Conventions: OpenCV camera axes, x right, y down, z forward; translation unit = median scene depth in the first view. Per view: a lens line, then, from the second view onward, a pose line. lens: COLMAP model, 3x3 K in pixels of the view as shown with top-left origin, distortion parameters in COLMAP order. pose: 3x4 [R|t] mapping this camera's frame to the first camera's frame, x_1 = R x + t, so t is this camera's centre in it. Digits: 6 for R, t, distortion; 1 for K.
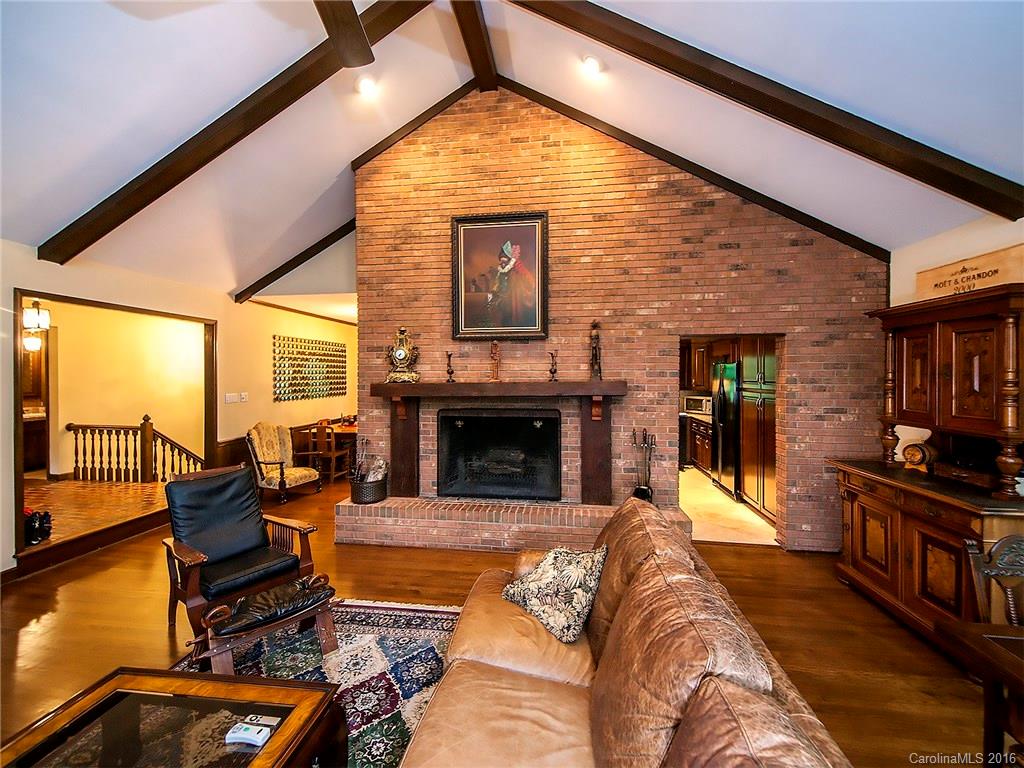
lens RADIAL K [[430.9, 0, 510.3], [0, 430.9, 379.8], [0, 0, 1]] dist [0.044471, -0.012477]
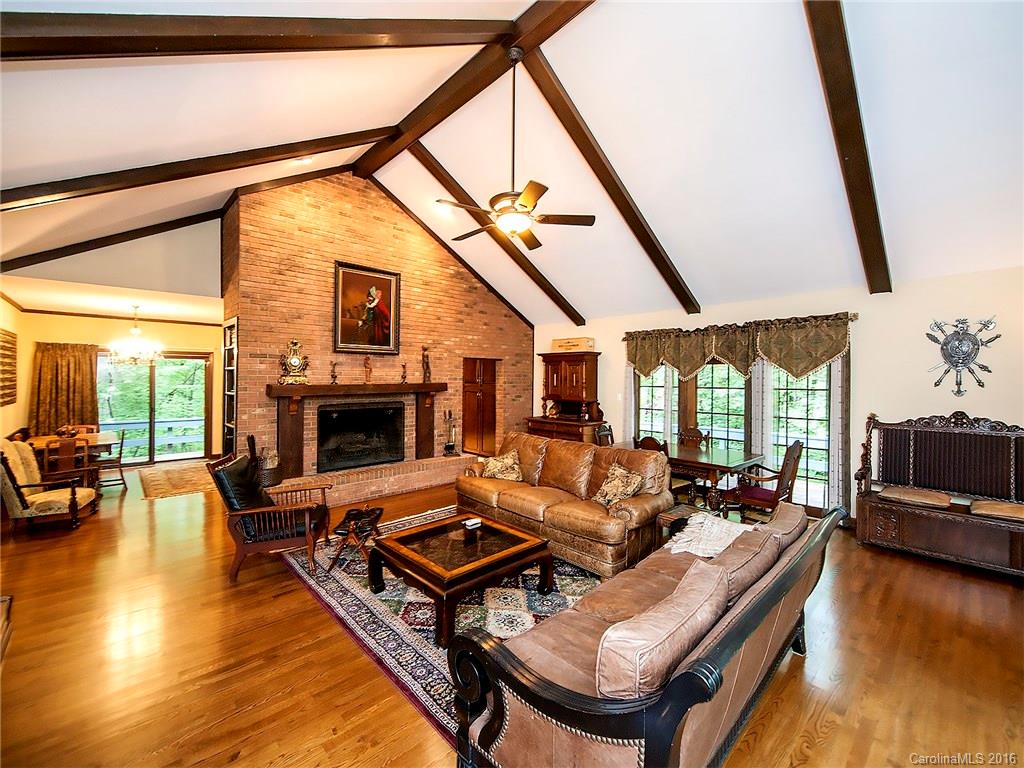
lens RADIAL K [[430.9, 0, 510.3], [0, 430.9, 379.8], [0, 0, 1]] dist [0.044471, -0.012477]
pose [[0.624738, 0.002721, 0.780829, -0.854494], [-0.000278, 0.999995, -0.003262, -0.003853], [-0.780834, 0.001821, 0.624736, -0.261333]]
